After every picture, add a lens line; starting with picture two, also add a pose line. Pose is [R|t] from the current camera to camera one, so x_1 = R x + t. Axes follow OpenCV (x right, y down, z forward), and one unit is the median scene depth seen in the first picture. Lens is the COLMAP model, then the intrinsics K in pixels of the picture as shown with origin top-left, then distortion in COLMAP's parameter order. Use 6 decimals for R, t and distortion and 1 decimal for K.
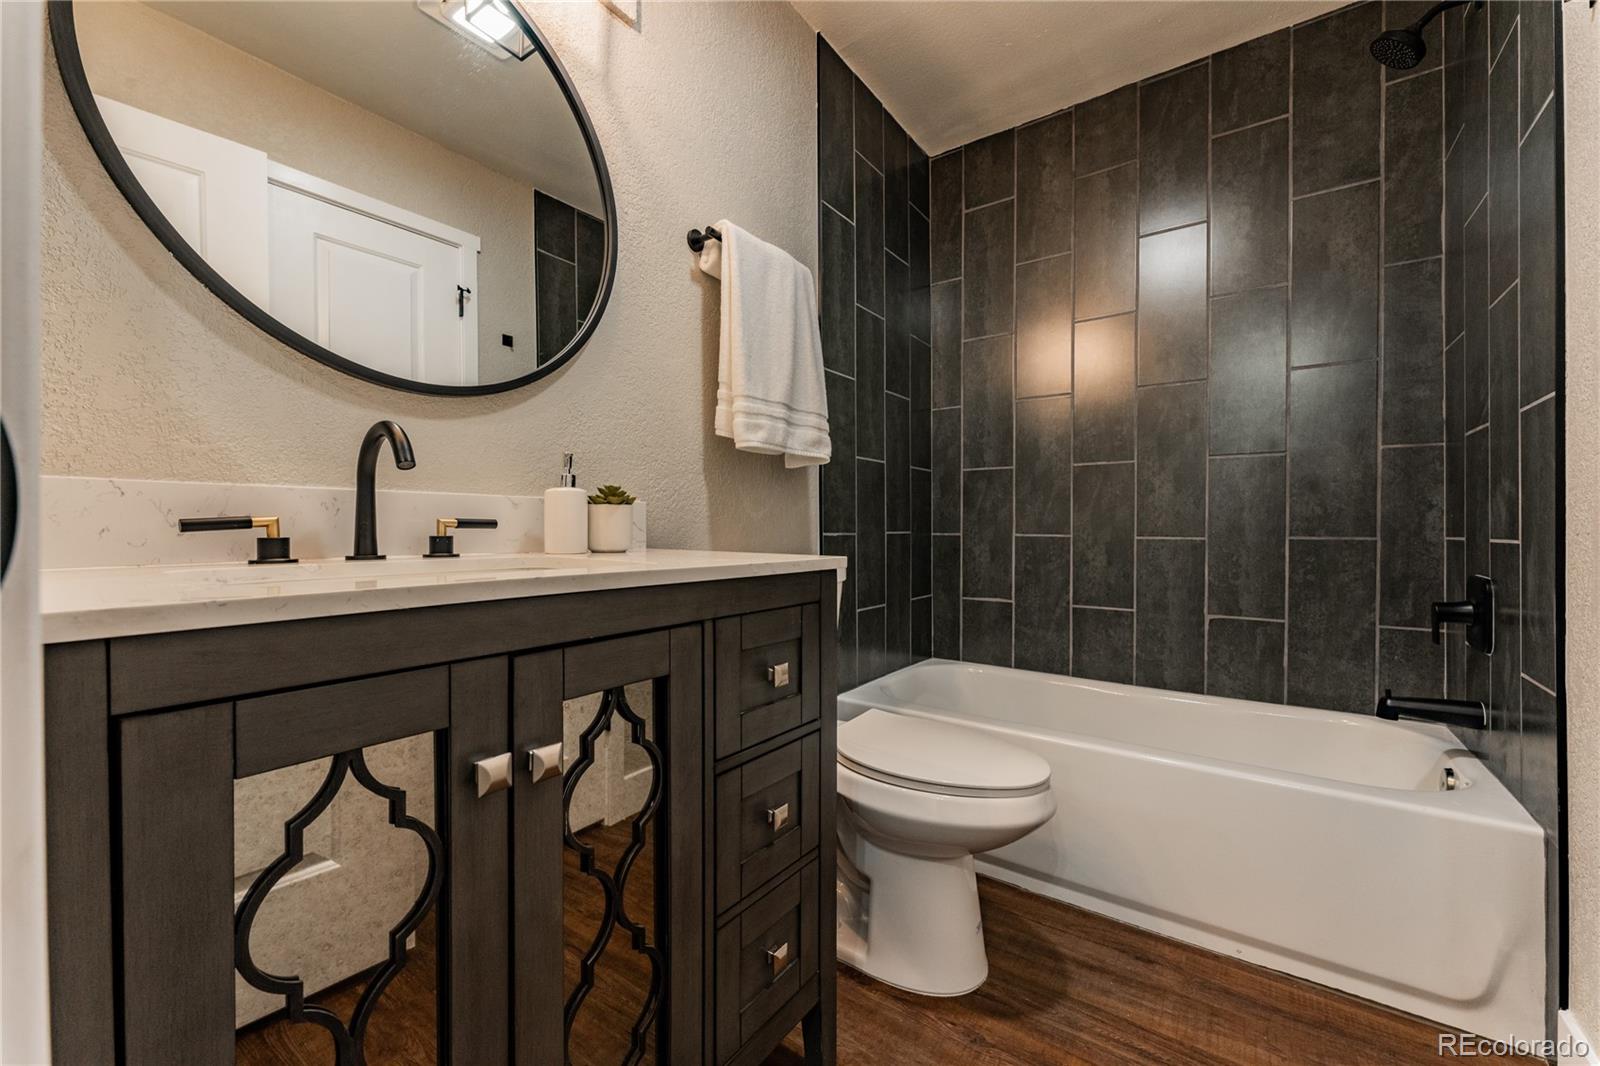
lens RADIAL K [[636.1, 0, 815.5], [0, 636.1, 534.9], [0, 0, 1]] dist [-0.012101, 0.000110]
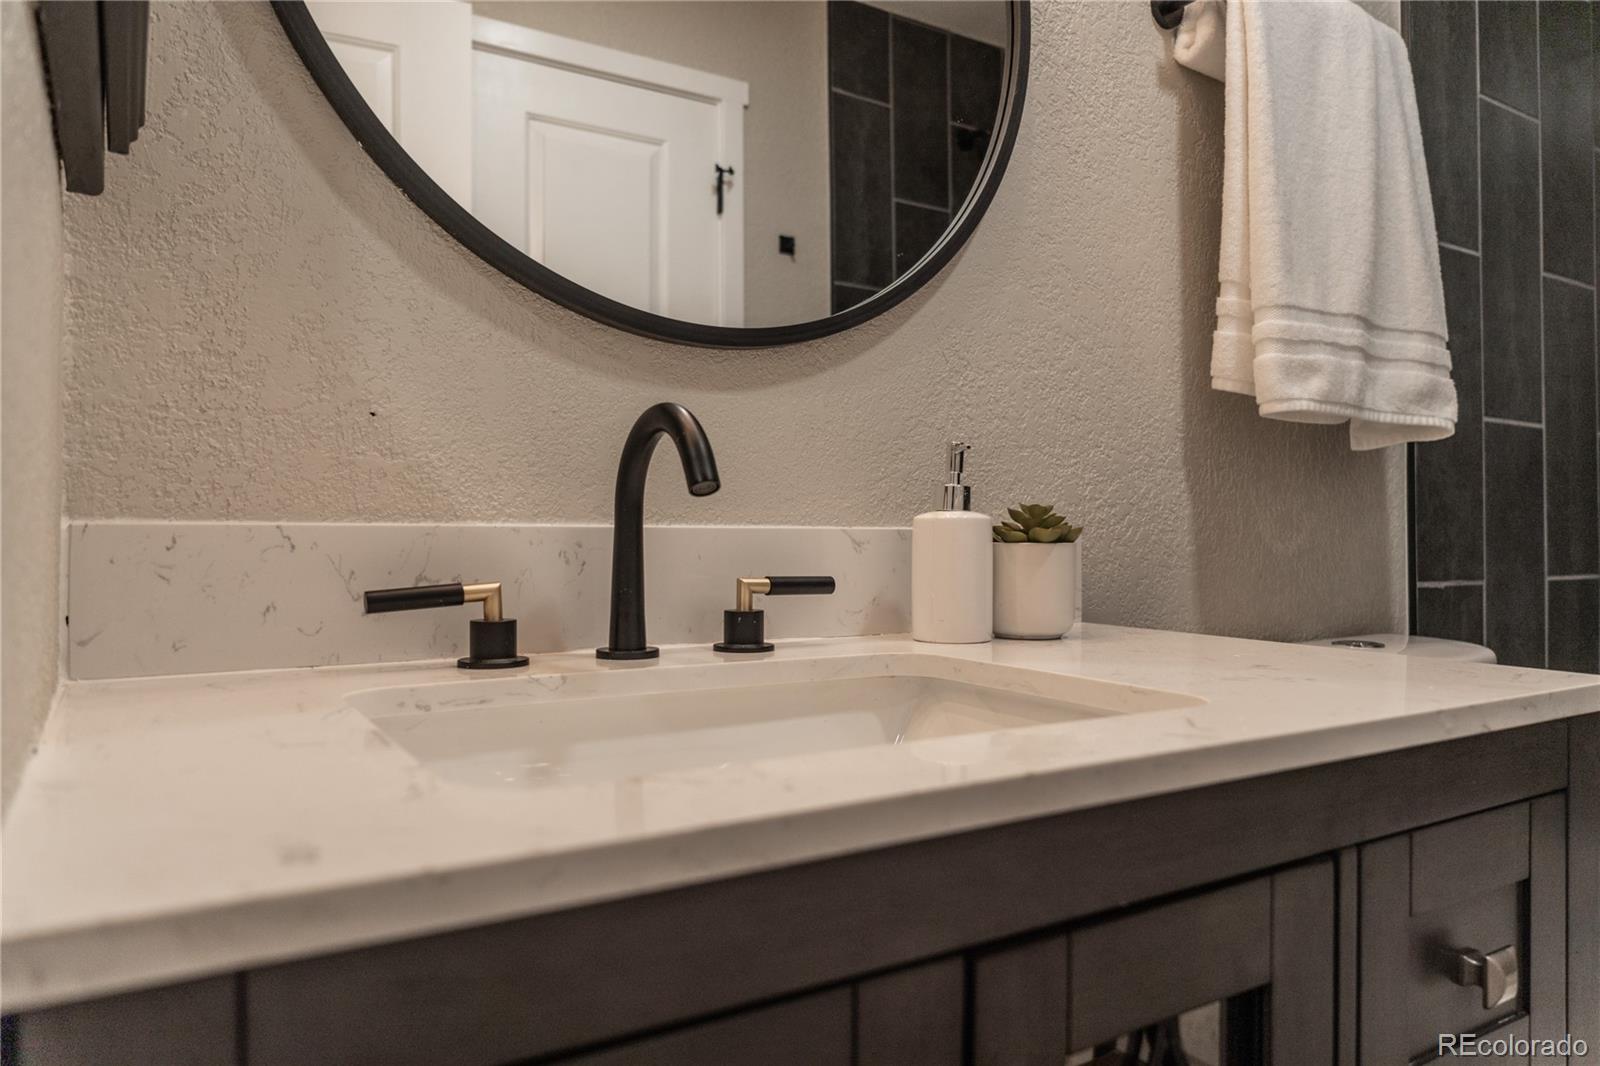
lens RADIAL K [[1046.3, 0, 802.9], [0, 1046.3, 520.7], [0, 0, 1]] dist [-0.047176, 0.007722]
pose [[0.924710, -0.002795, -0.380663, -0.186417], [-0.004423, 0.999827, -0.018084, -0.051526], [0.380647, 0.018406, 0.924537, 0.181833]]
